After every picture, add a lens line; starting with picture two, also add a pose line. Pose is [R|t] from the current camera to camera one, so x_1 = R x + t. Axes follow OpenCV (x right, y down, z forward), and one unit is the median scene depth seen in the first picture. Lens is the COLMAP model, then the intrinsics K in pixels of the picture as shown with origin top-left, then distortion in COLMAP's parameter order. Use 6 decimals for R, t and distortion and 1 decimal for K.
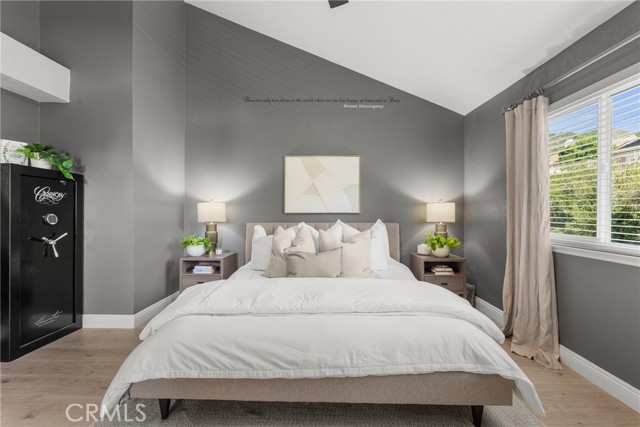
lens RADIAL K [[291.9, 0, 320.4], [0, 291.9, 211.2], [0, 0, 1]] dist [0.000062, 0.000043]
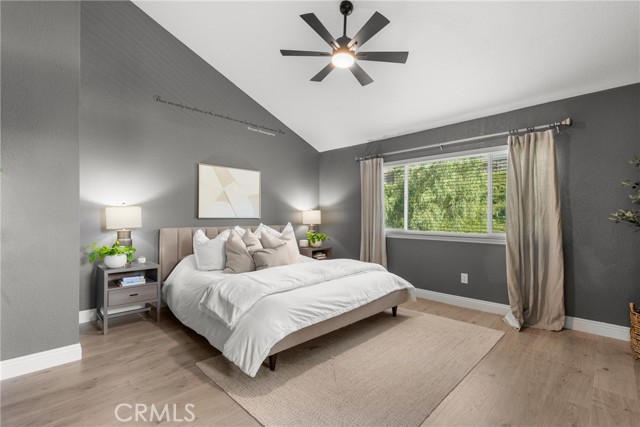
lens RADIAL K [[291.9, 0, 321.0], [0, 291.9, 214.8], [0, 0, 1]] dist [0.000062, 0.000043]
pose [[0.695702, 0.004360, 0.718317, -0.633205], [-0.002225, 0.999990, -0.003915, -0.002399], [-0.718327, 0.001125, 0.695705, -0.047749]]
